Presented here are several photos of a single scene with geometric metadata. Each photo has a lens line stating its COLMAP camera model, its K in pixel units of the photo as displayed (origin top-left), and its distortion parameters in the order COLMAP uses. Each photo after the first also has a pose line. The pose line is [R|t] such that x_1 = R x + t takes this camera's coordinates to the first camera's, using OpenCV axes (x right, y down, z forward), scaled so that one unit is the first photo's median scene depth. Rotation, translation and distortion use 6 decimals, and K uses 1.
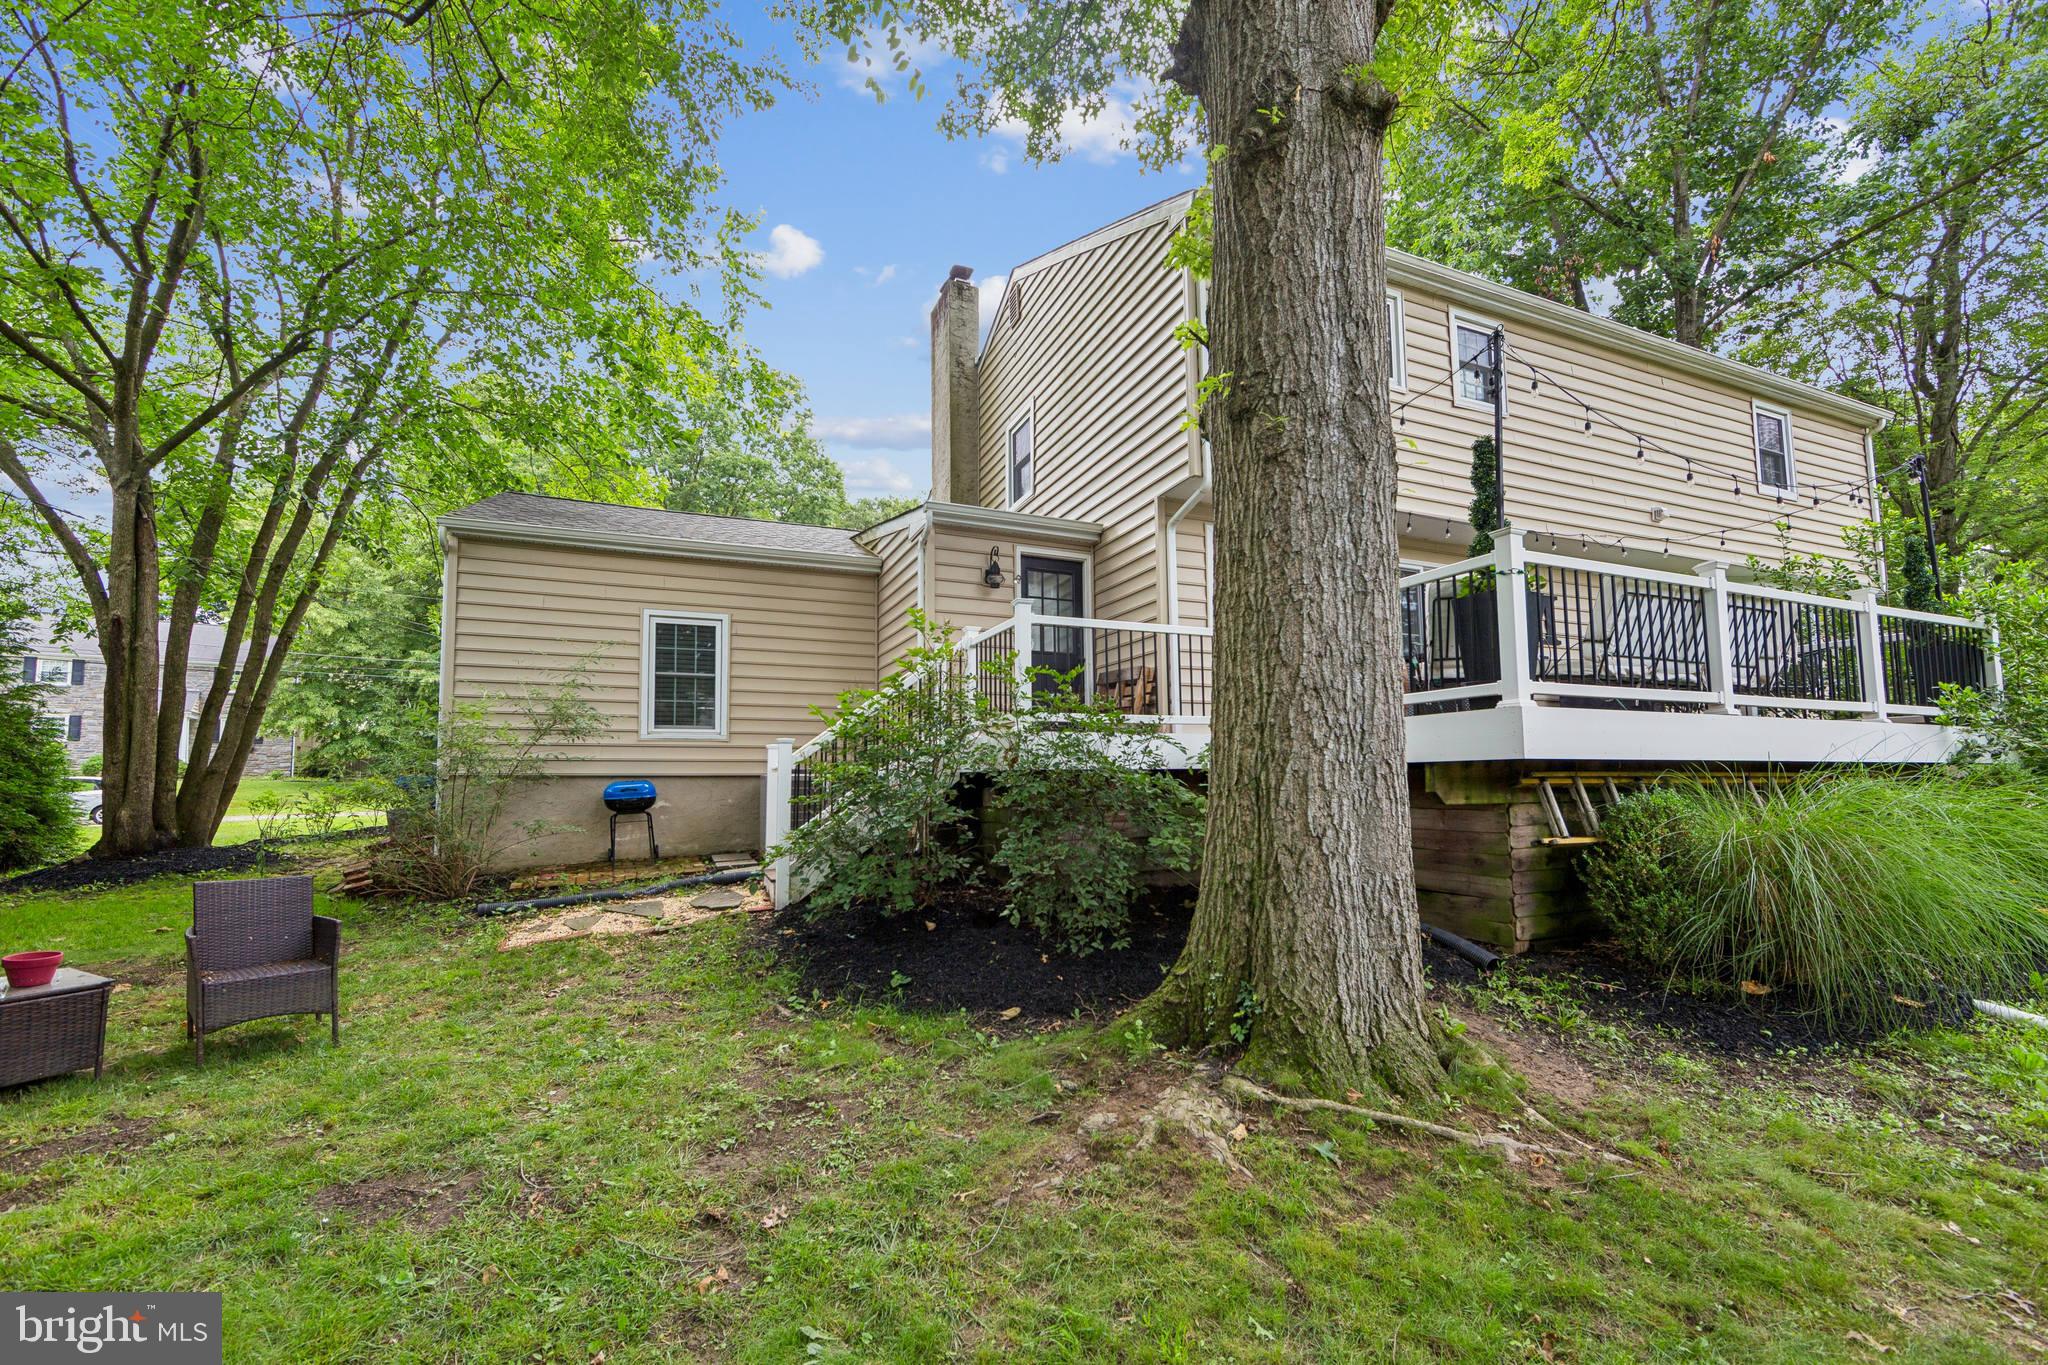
lens RADIAL K [[807.3, 0, 998.8], [0, 807.3, 732.9], [0, 0, 1]] dist [0.001430, -0.000023]
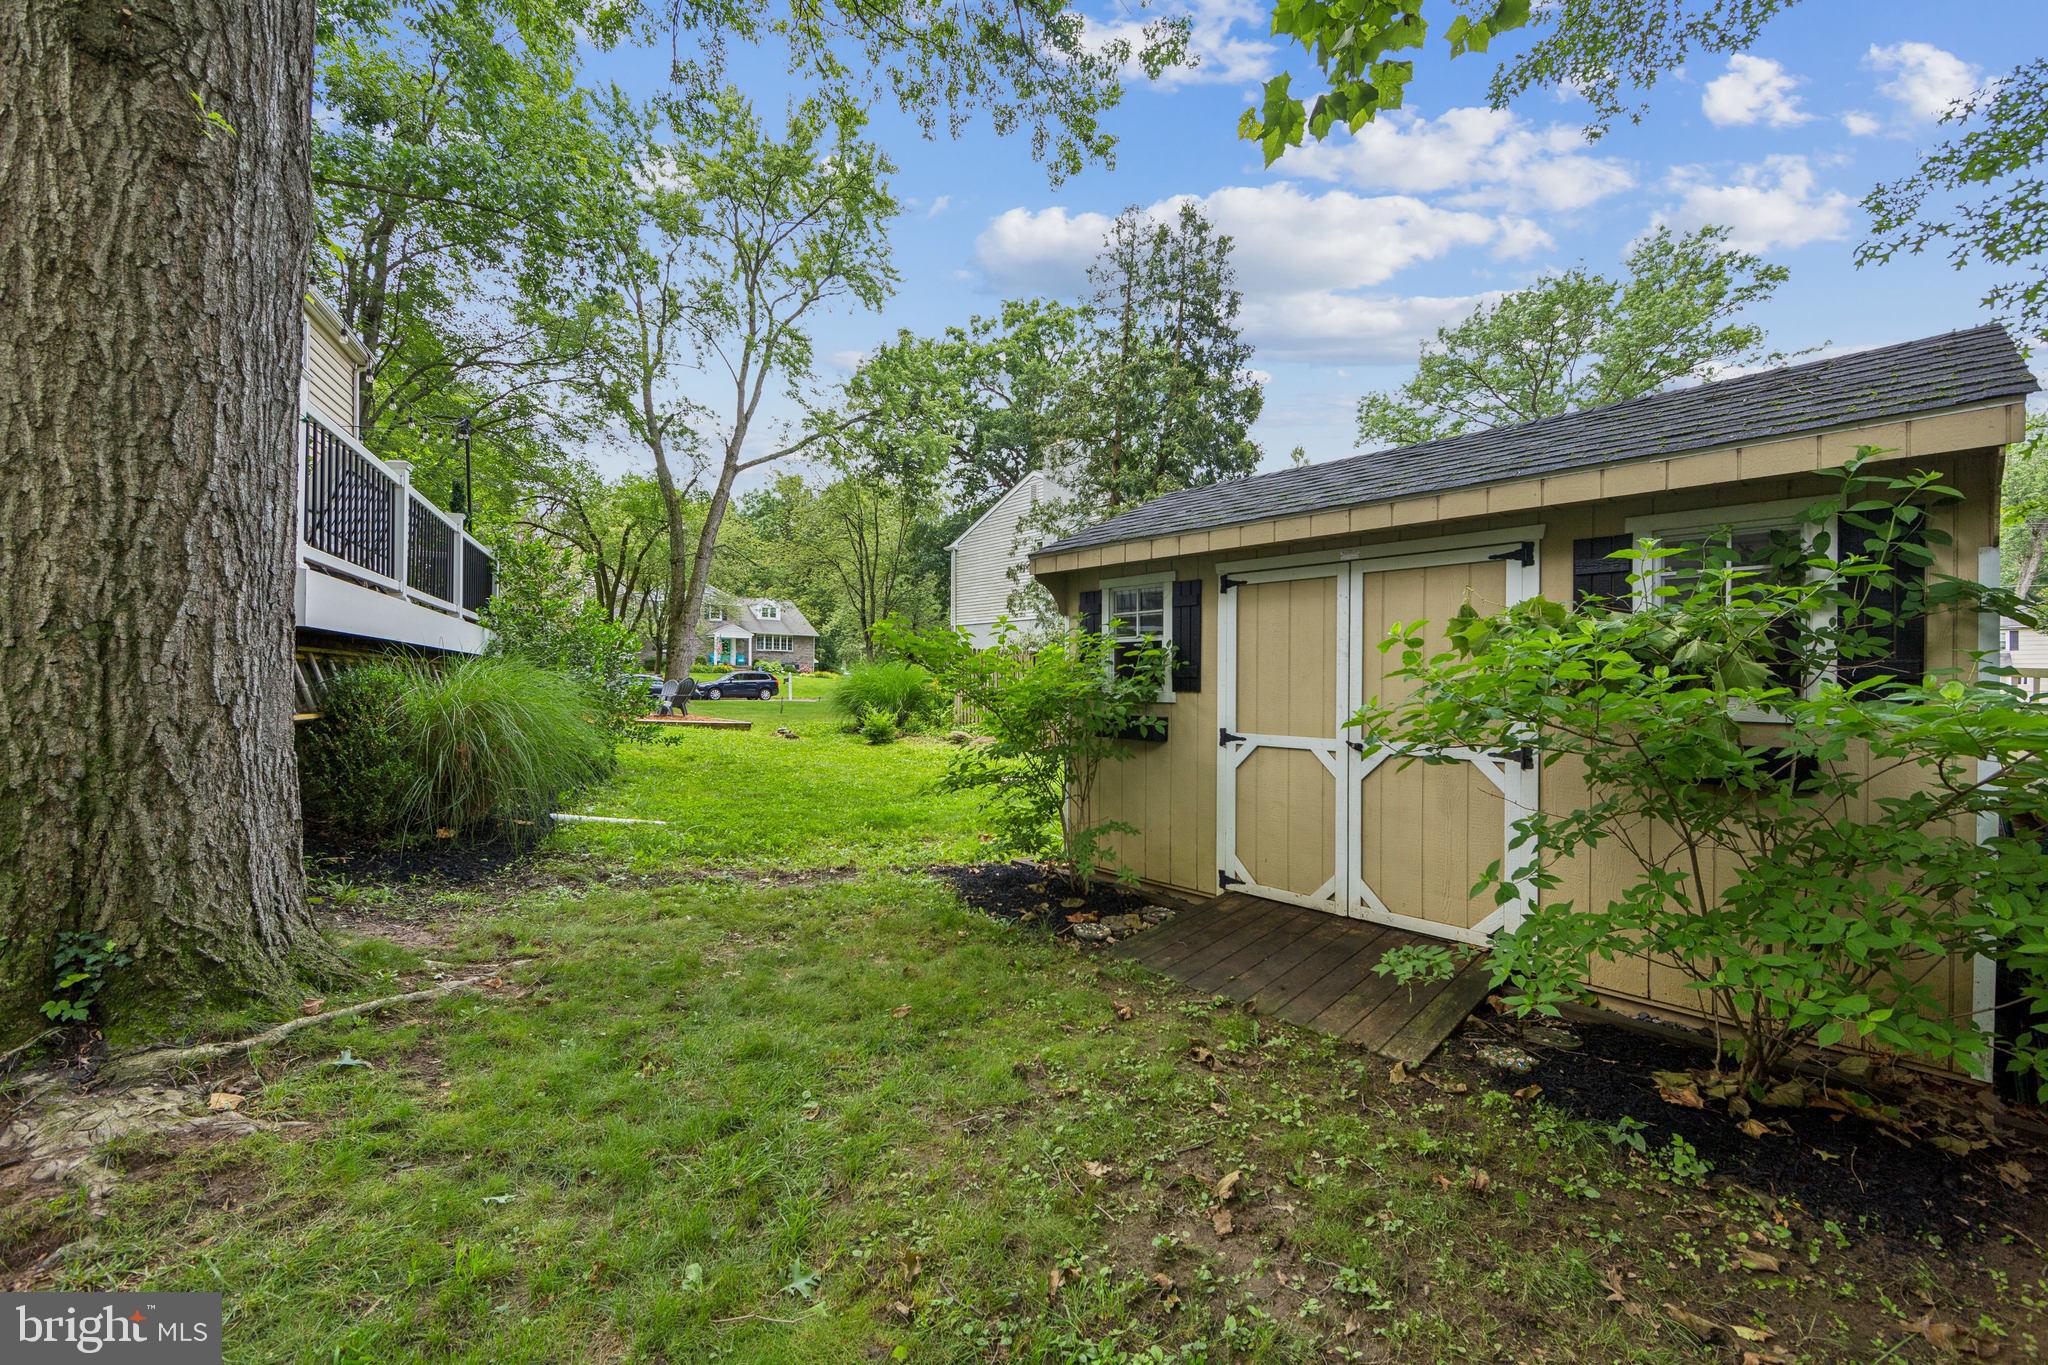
lens RADIAL K [[805.6, 0, 1025.3], [0, 805.6, 687.9], [0, 0, 1]] dist [-0.002644, -0.000286]
pose [[-0.046316, 0.003066, 0.998922, -0.385462], [-0.071831, 0.997396, -0.006392, 0.061898], [-0.996341, -0.072050, -0.045975, 0.282847]]
